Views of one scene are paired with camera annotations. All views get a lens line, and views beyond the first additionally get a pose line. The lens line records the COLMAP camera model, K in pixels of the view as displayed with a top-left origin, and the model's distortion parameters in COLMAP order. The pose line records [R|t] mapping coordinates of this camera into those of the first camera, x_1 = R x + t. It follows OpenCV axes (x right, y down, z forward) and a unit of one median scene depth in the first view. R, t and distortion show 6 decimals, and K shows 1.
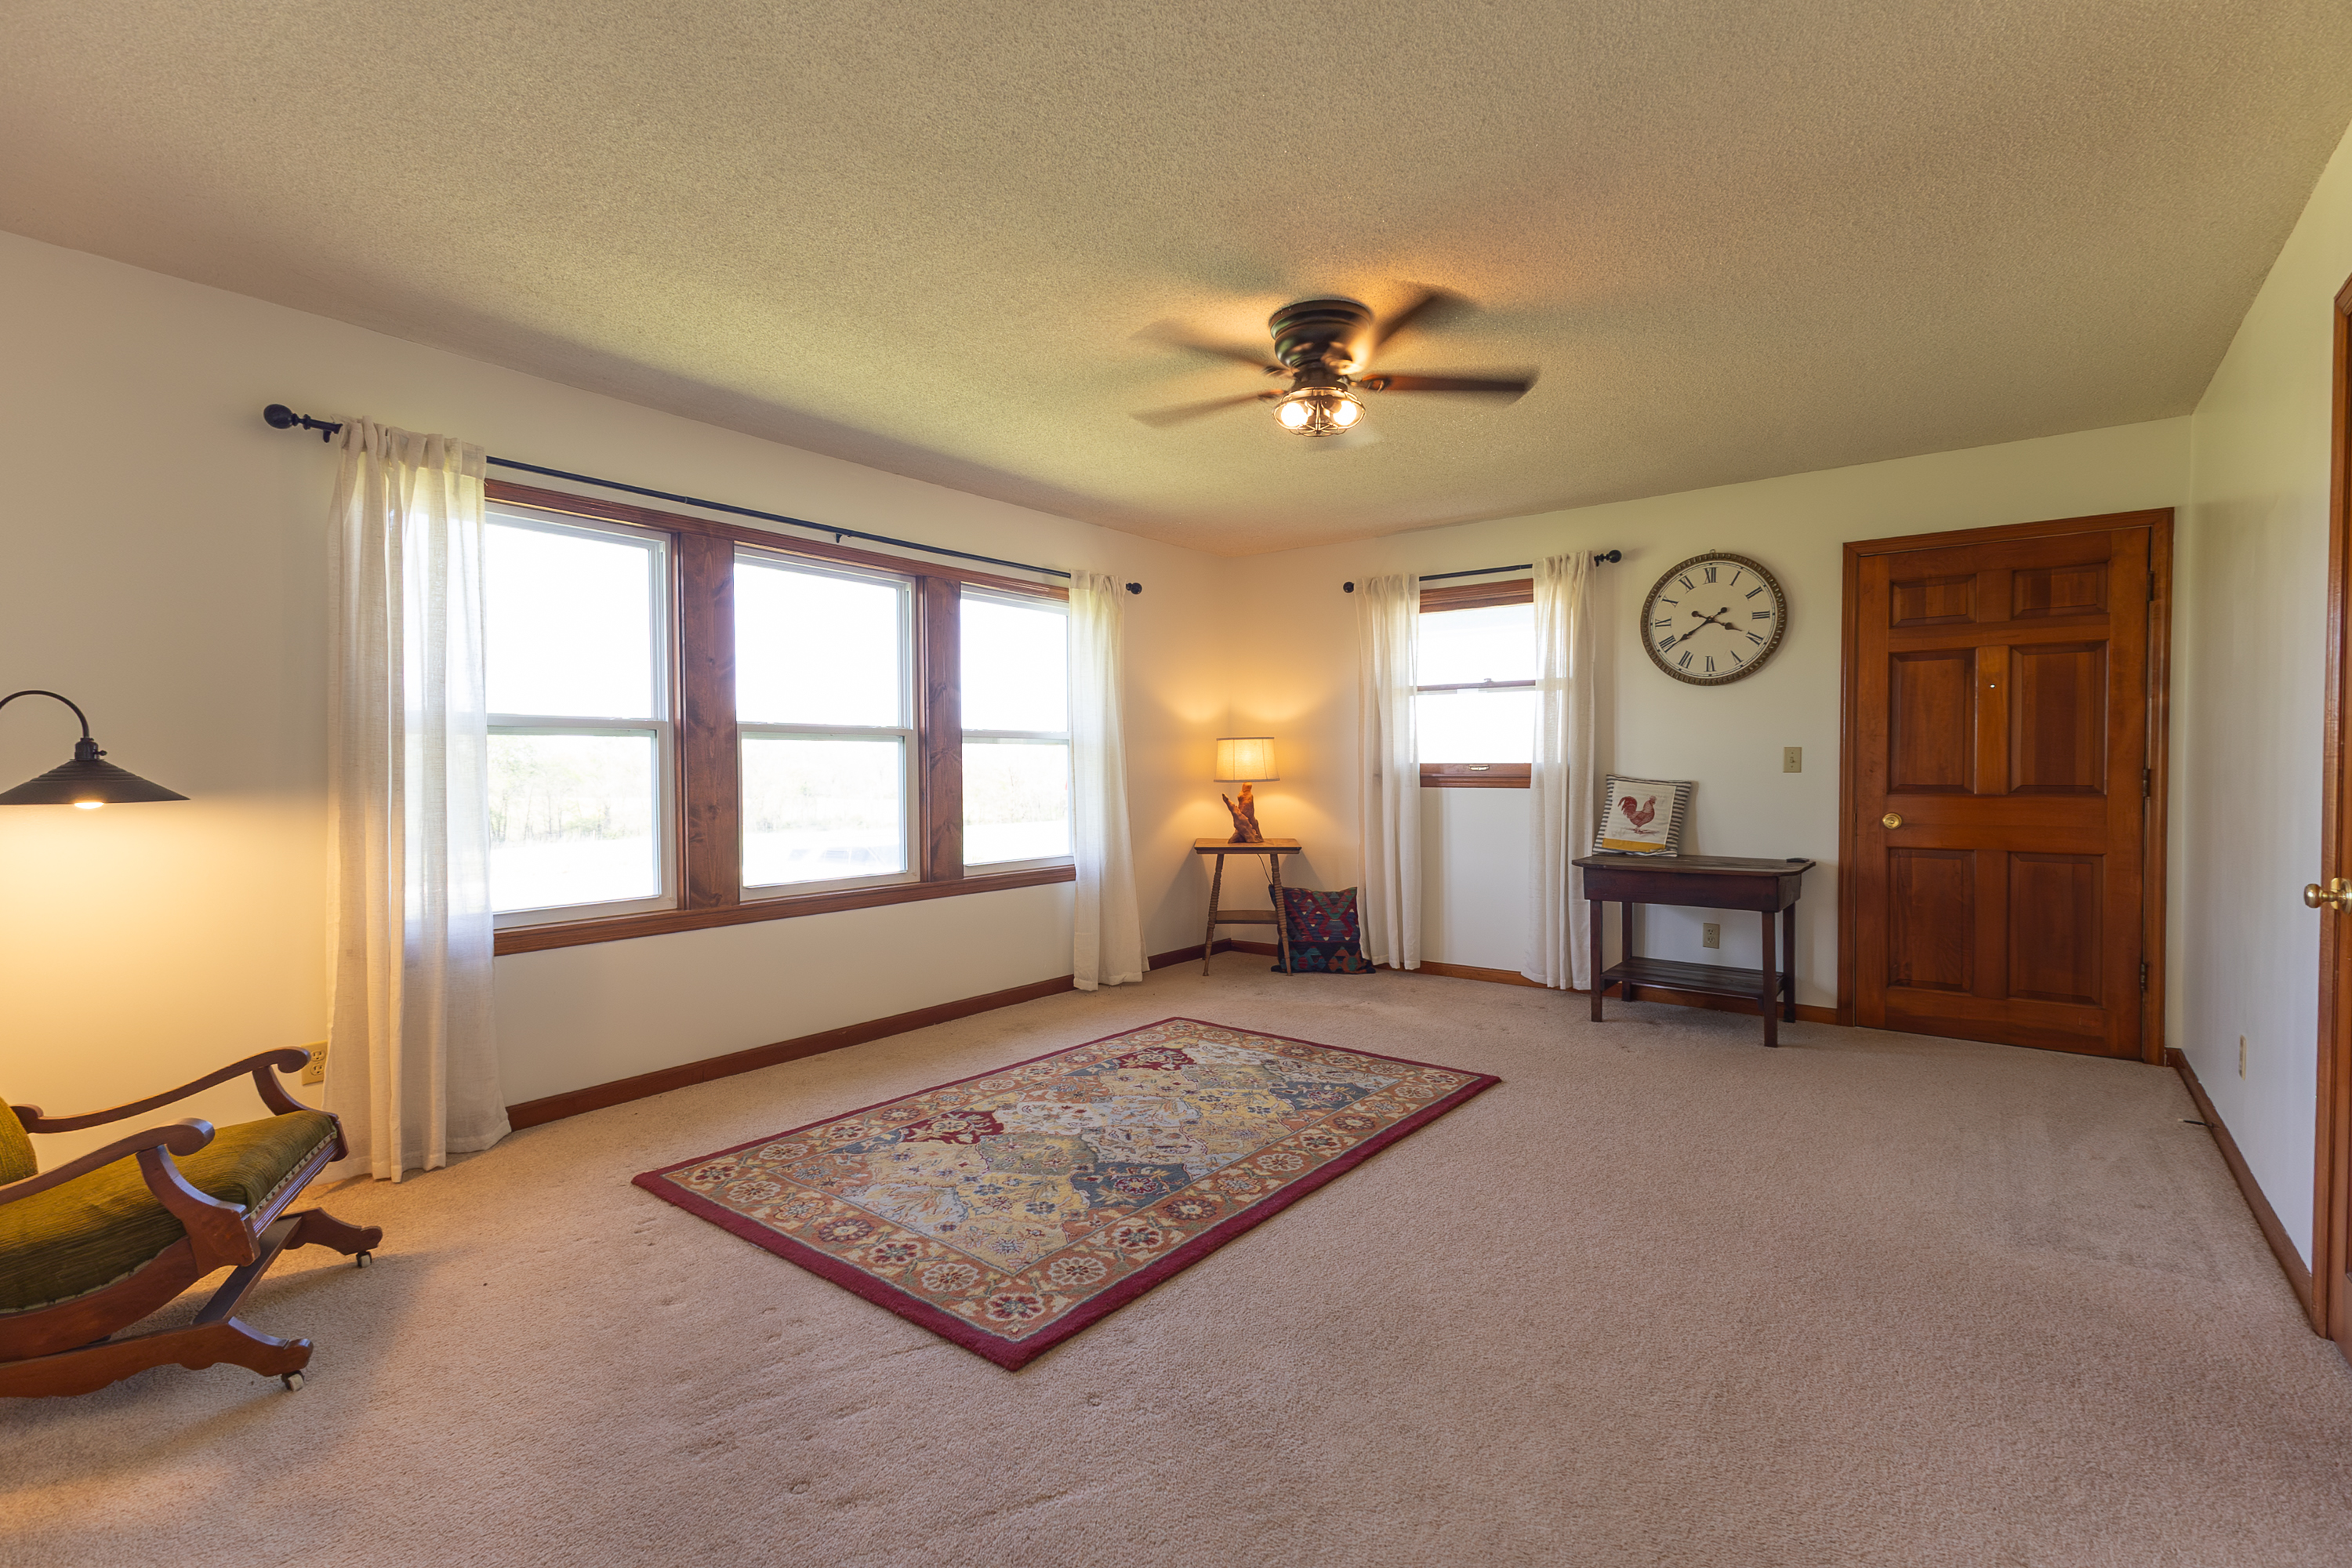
lens RADIAL K [[1073.3, 0, 1176.9], [0, 1073.3, 785.7], [0, 0, 1]] dist [0.019793, -0.003595]
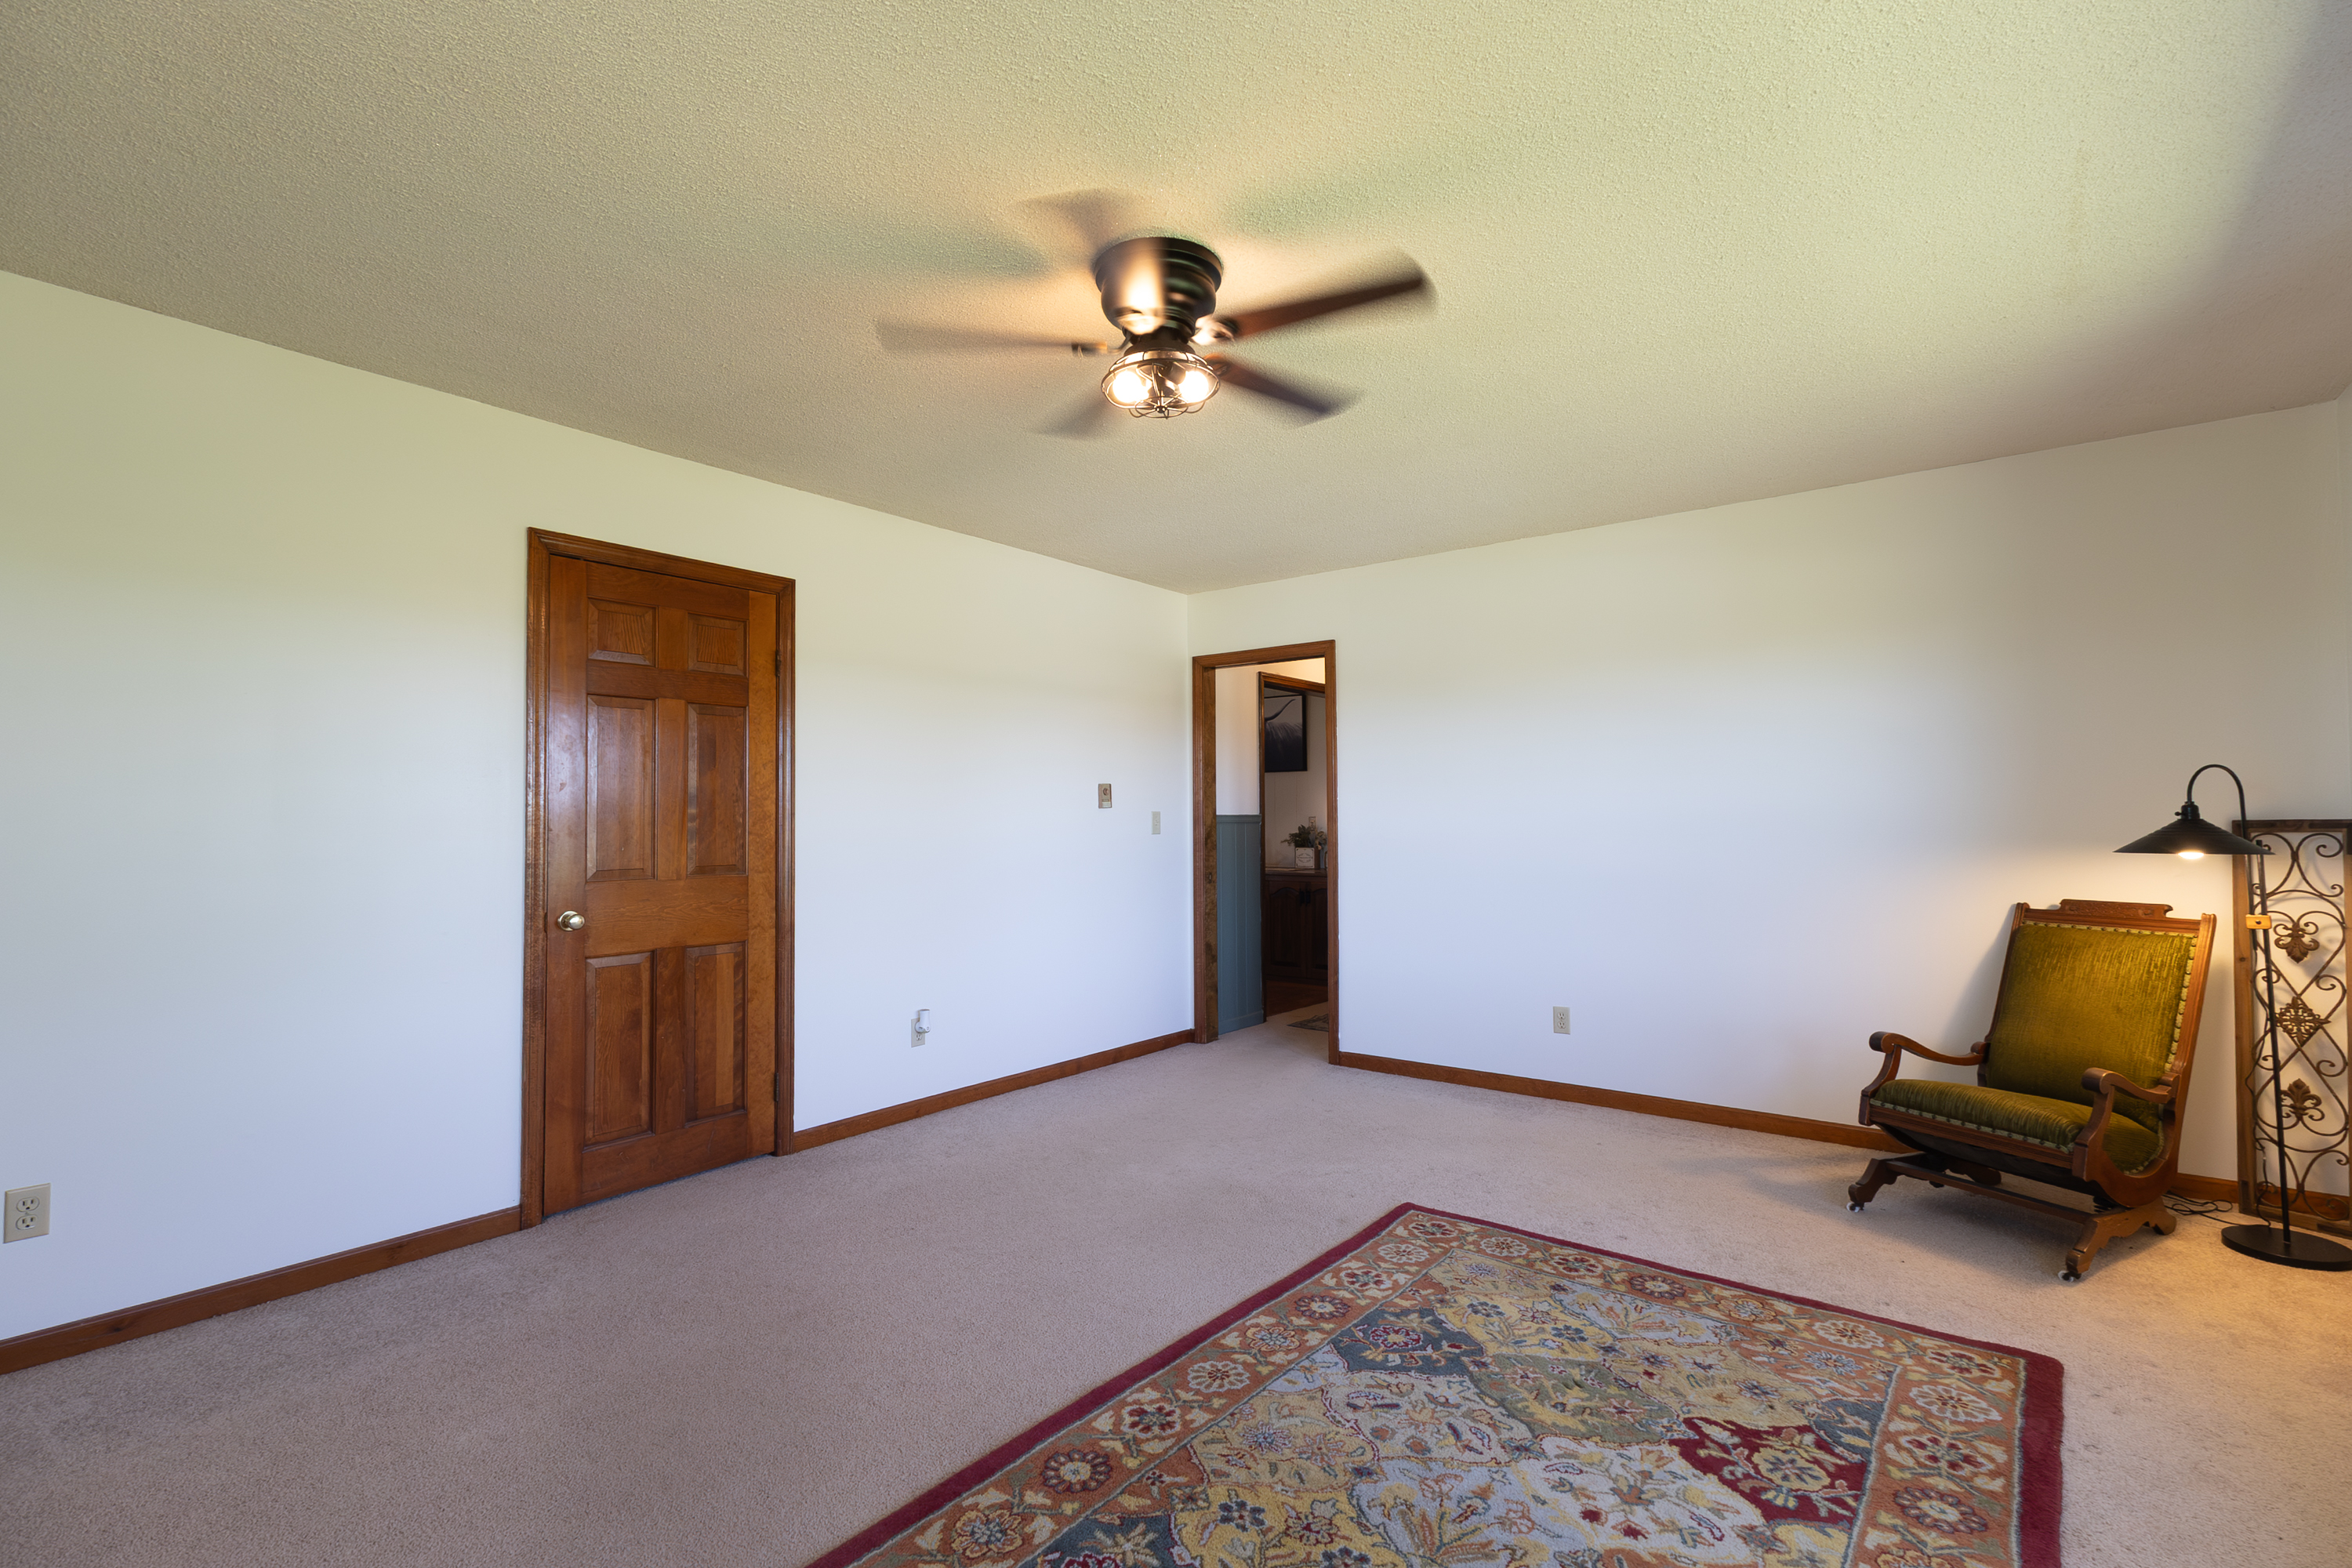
lens RADIAL K [[1073.3, 0, 1176.9], [0, 1073.3, 785.7], [0, 0, 1]] dist [0.019793, -0.003595]
pose [[-0.999911, 0.010686, 0.007981, 0.112770], [0.010588, 0.999870, -0.012197, -0.044531], [-0.008110, -0.012111, -0.999894, 1.724313]]
